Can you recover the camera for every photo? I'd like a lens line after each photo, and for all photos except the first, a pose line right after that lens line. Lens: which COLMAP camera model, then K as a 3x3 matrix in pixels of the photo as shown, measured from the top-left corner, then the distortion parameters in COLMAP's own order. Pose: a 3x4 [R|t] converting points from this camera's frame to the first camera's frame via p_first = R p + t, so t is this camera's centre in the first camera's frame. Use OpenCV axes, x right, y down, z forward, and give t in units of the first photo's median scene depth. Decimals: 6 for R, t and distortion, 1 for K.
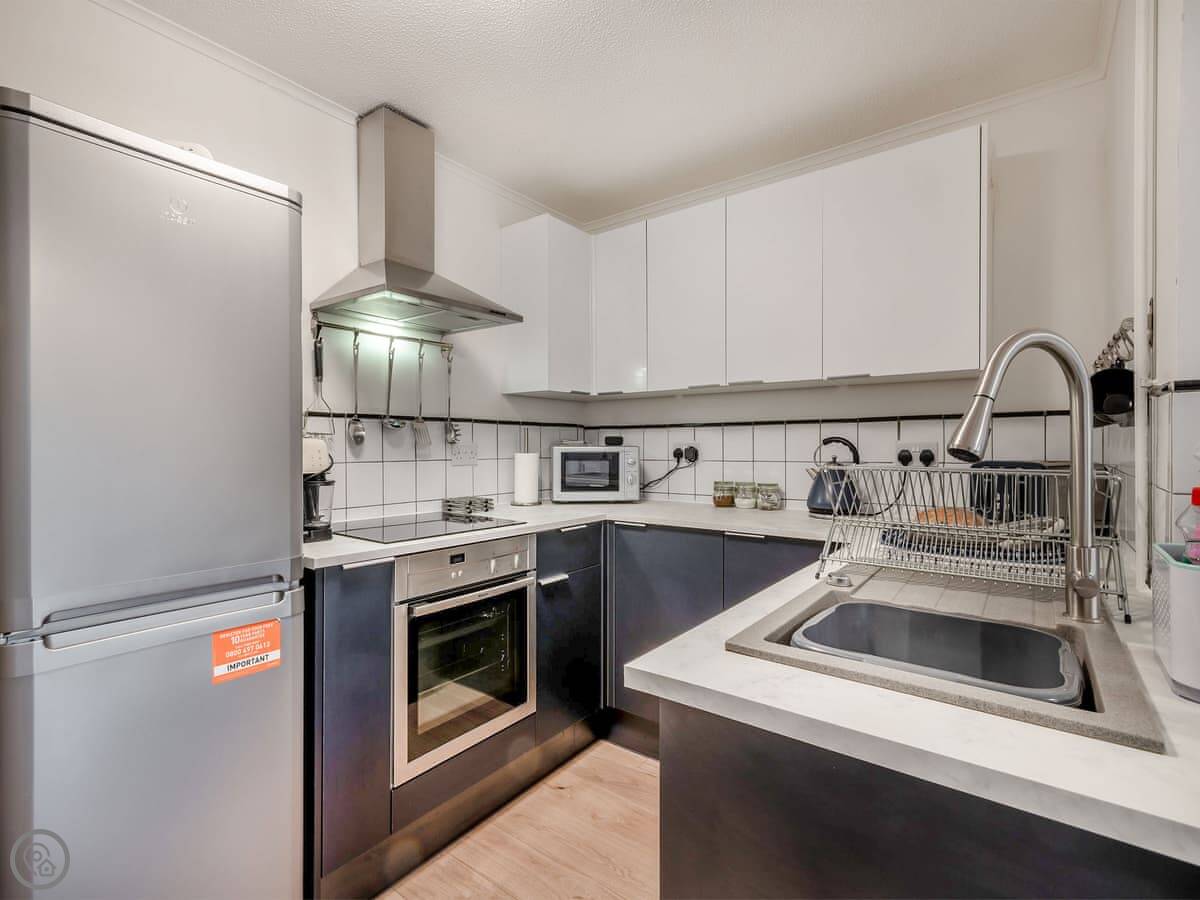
lens RADIAL K [[572.0, 0, 599.1], [0, 572.0, 447.1], [0, 0, 1]] dist [0.009204, -0.000488]
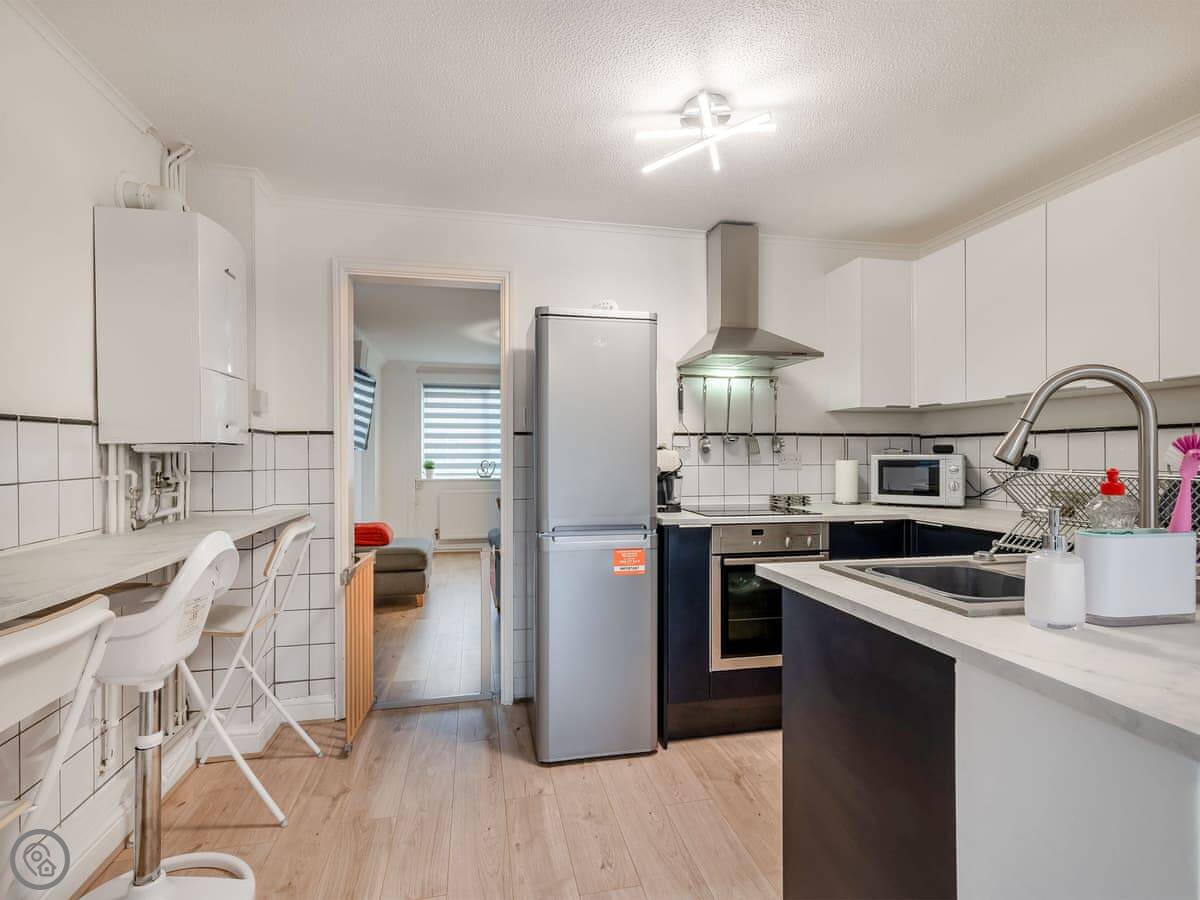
lens RADIAL K [[572.0, 0, 599.1], [0, 572.0, 447.1], [0, 0, 1]] dist [0.009204, -0.000488]
pose [[0.766287, -0.009418, -0.642430, 0.279401], [0.000430, 0.999900, -0.014146, -0.000142], [0.642498, 0.010563, 0.766214, -0.272851]]
